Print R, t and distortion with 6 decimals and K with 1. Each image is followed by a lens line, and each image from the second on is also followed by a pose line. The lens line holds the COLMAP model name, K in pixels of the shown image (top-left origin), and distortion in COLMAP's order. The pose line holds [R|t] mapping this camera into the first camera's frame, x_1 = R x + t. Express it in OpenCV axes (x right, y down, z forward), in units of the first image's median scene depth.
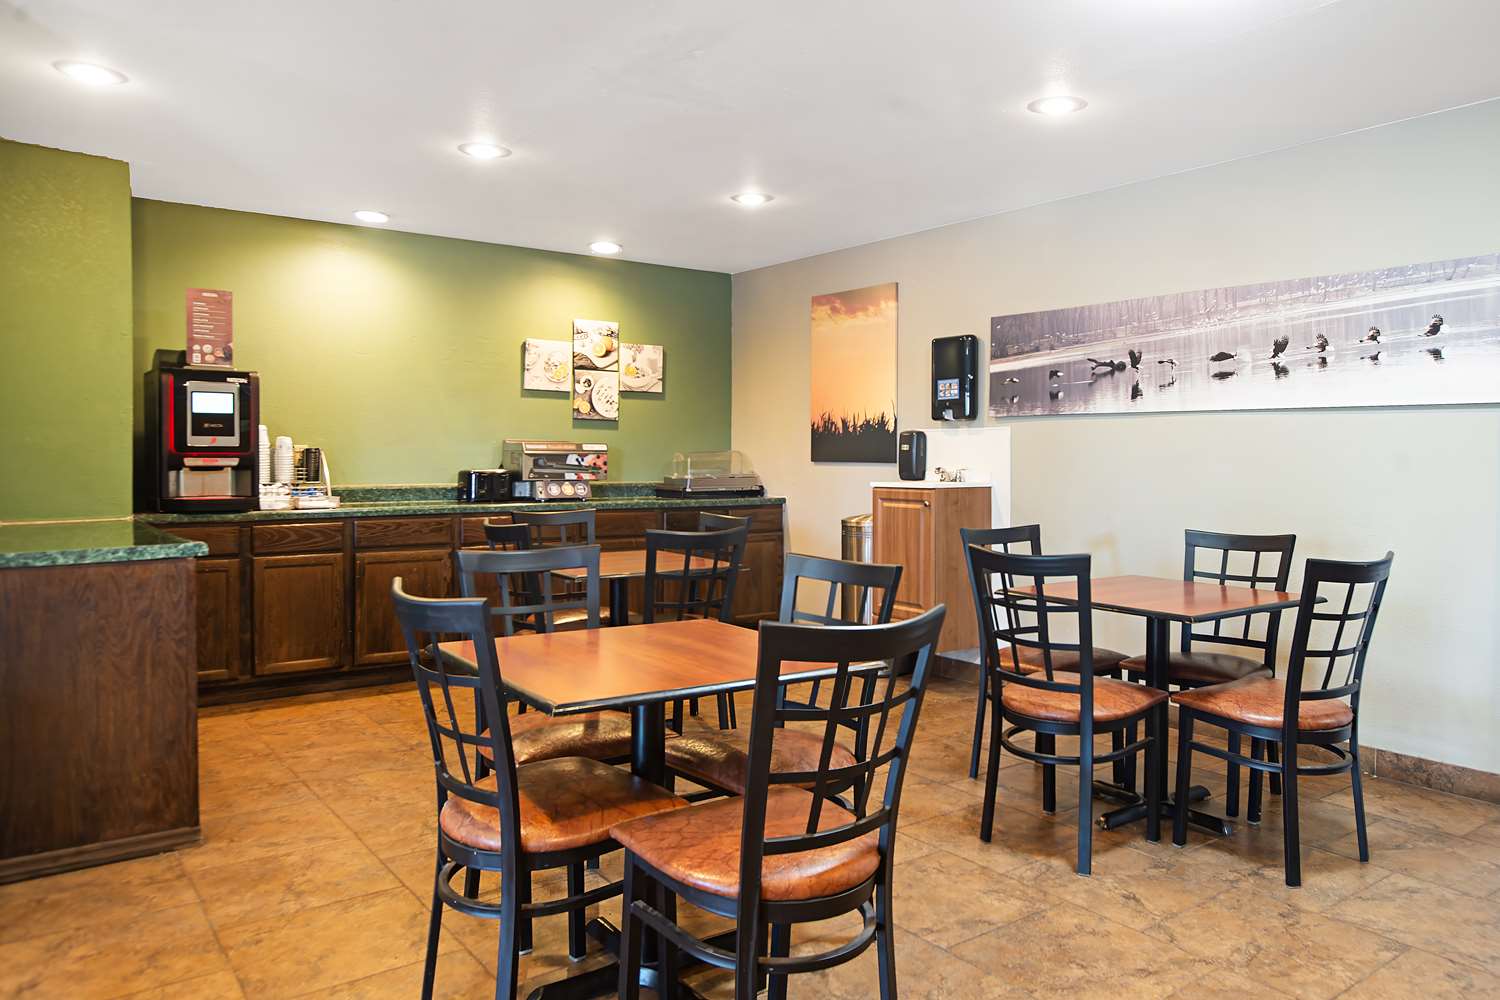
lens RADIAL K [[1045.1, 0, 788.9], [0, 1045.1, 473.6], [0, 0, 1]] dist [-0.040020, 0.013939]
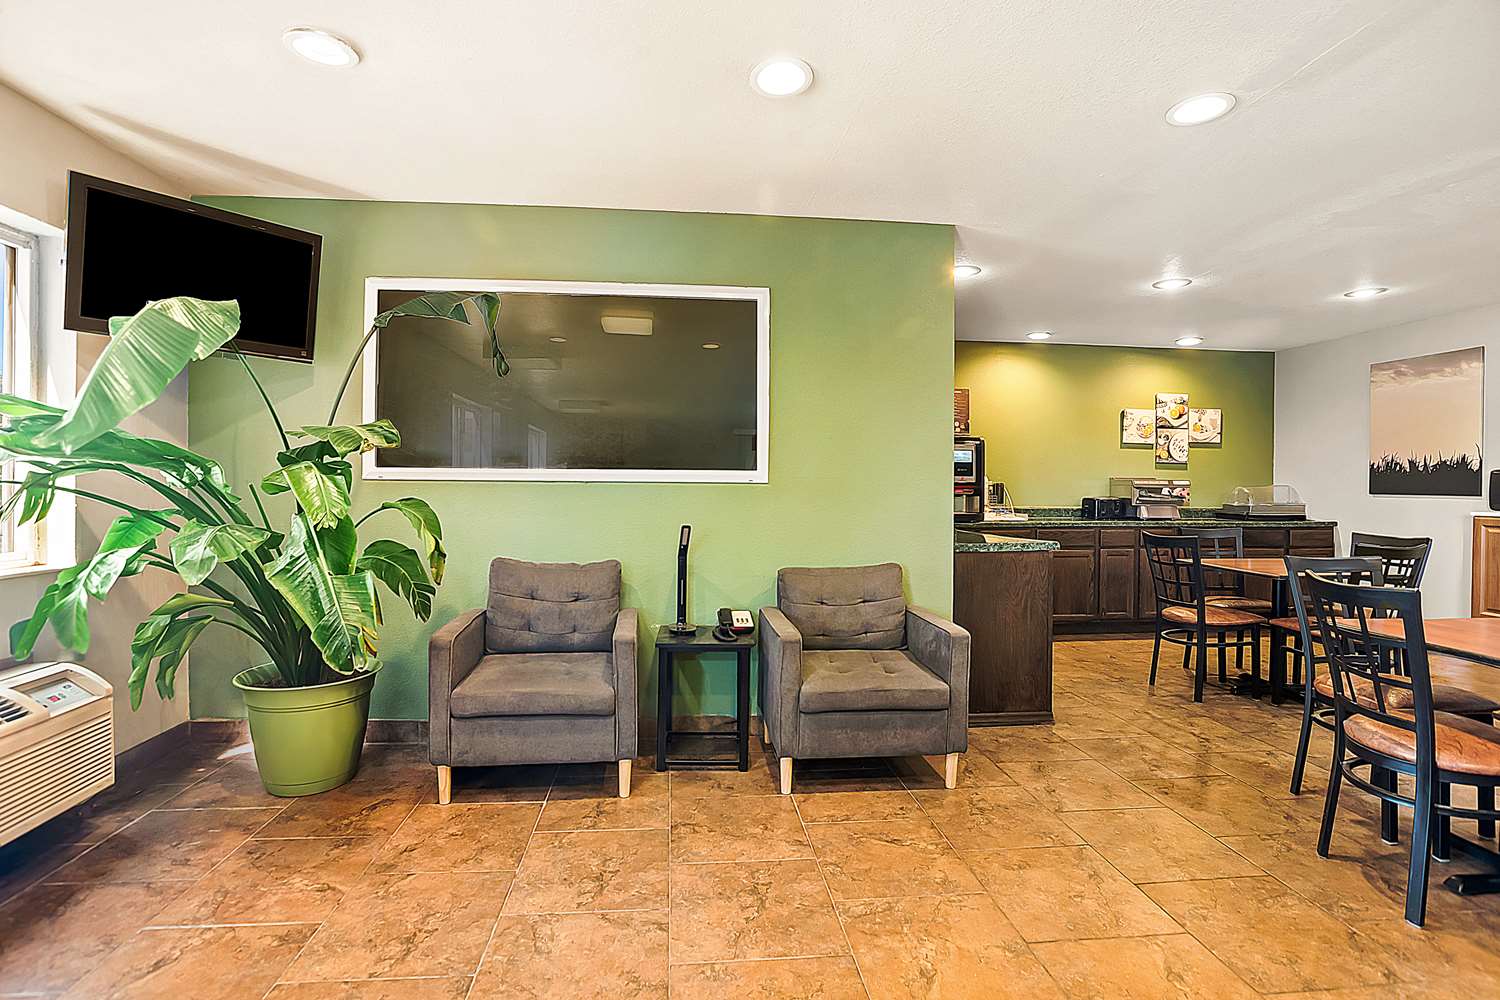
lens RADIAL K [[702.7, 0, 747.8], [0, 702.7, 495.5], [0, 0, 1]] dist [0.000851, 0.000197]
pose [[0.876340, 0.008566, -0.481616, -0.245965], [-0.010427, 0.999945, -0.001189, -0.000470], [0.481580, 0.006064, 0.876381, -0.126480]]
